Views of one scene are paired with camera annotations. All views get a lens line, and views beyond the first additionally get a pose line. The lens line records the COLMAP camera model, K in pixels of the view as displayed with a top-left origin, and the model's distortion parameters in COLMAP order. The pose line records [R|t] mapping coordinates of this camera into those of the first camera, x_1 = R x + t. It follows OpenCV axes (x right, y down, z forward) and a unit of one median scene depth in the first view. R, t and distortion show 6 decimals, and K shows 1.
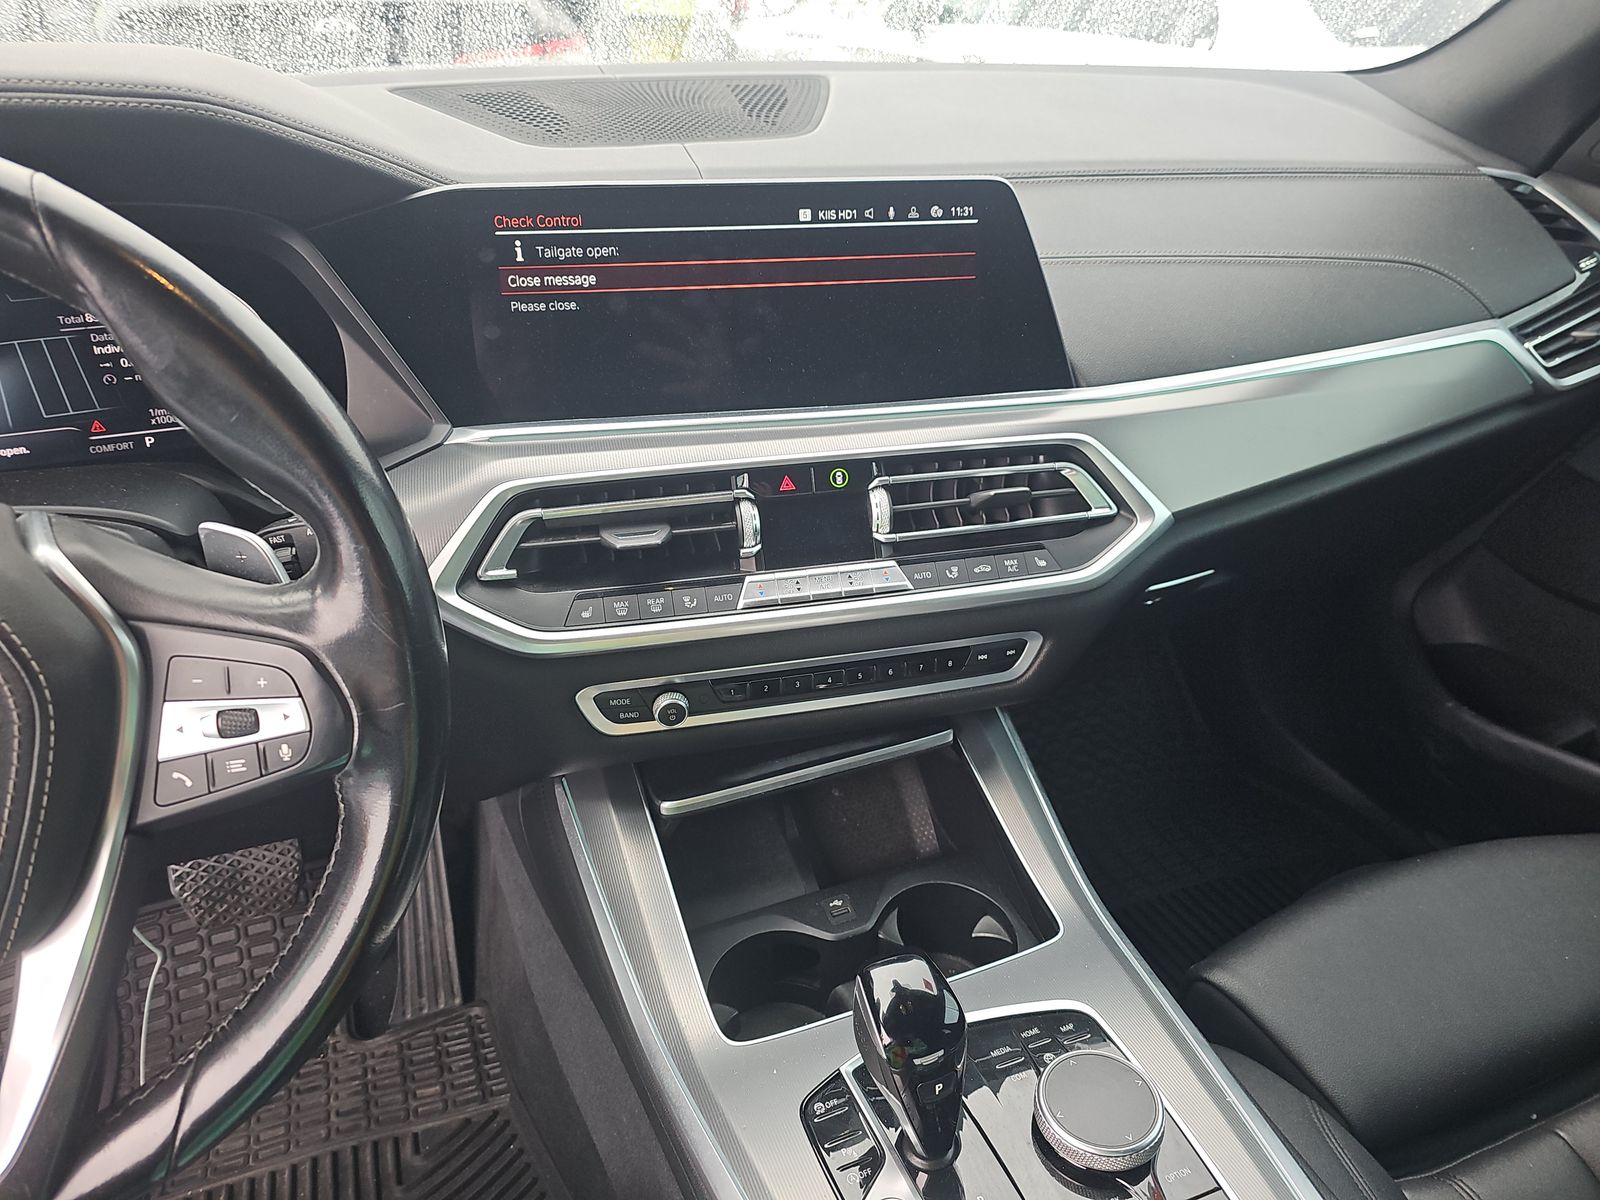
lens RADIAL K [[1059.5, 0, 794.8], [0, 1059.5, 588.8], [0, 0, 1]] dist [0.022317, -0.018939]
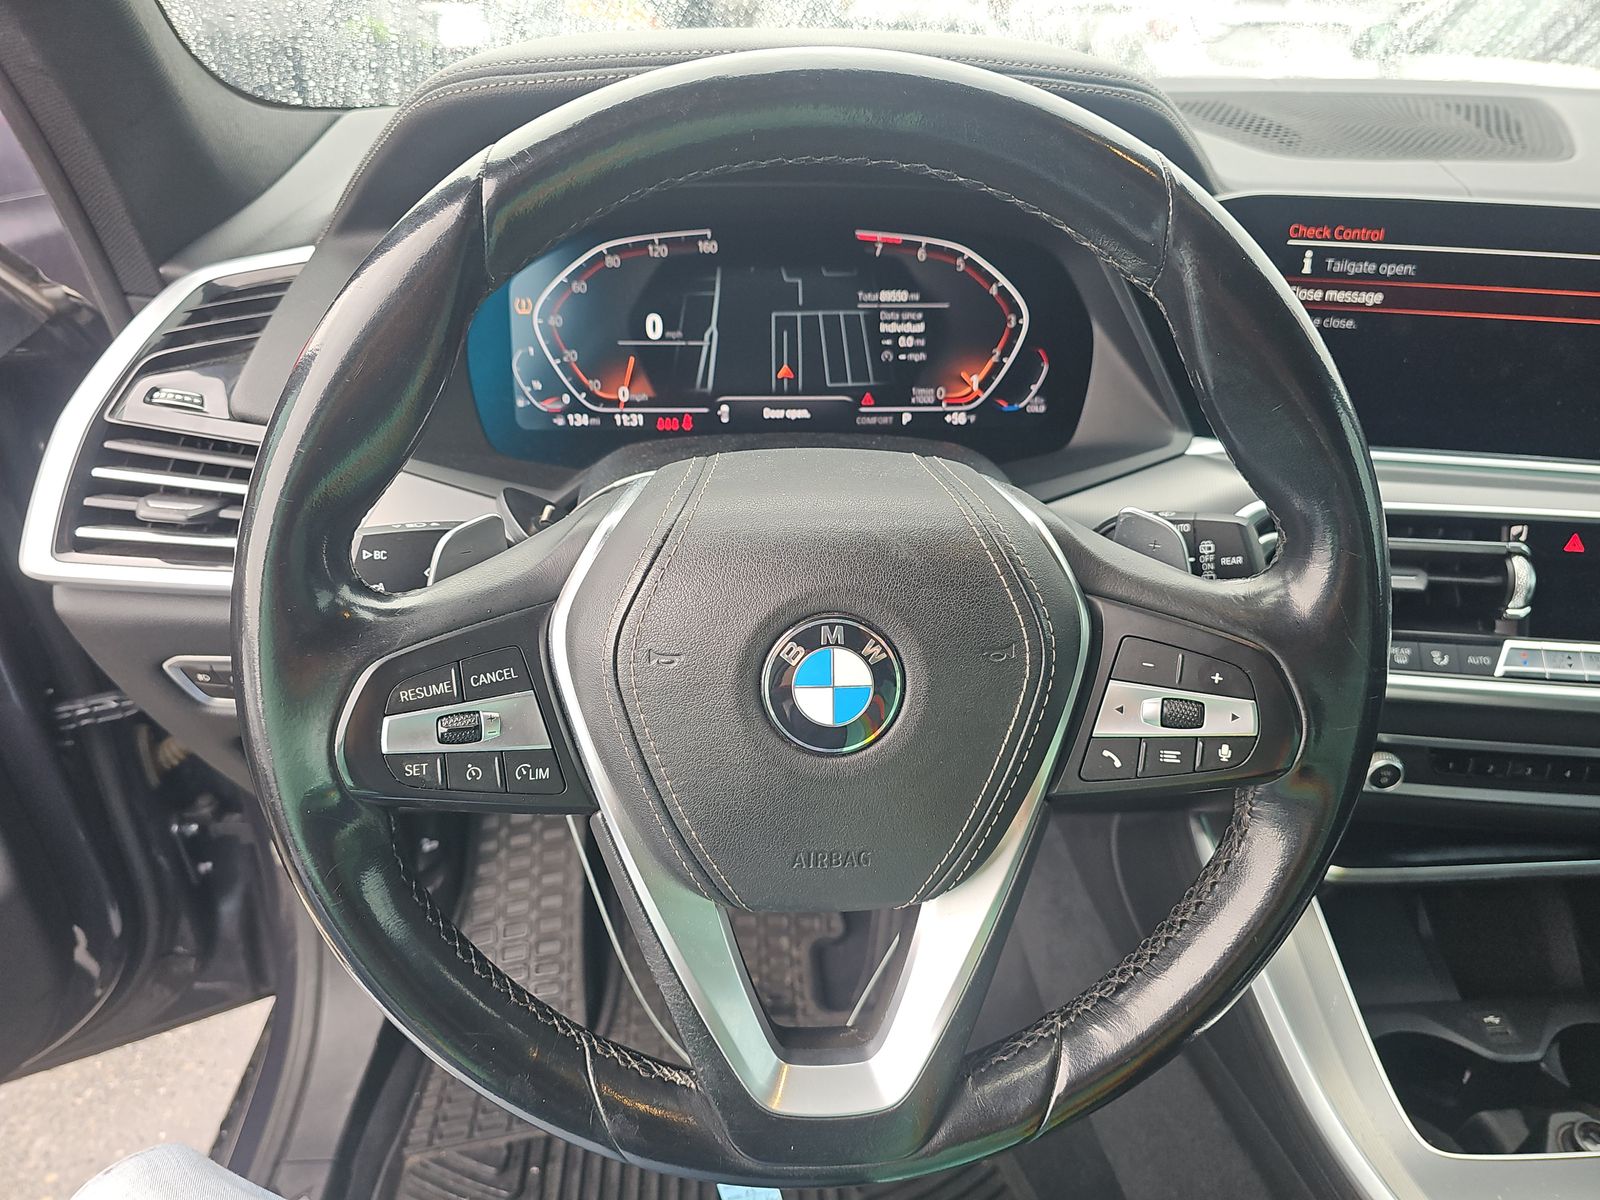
lens RADIAL K [[1059.5, 0, 790.5], [0, 1059.5, 597.0], [0, 0, 1]] dist [0.022317, -0.018939]
pose [[0.948363, 0.159369, -0.274245, -0.385451], [-0.163440, 0.986520, 0.008096, 0.044319], [0.271838, 0.037145, 0.961626, -0.028091]]
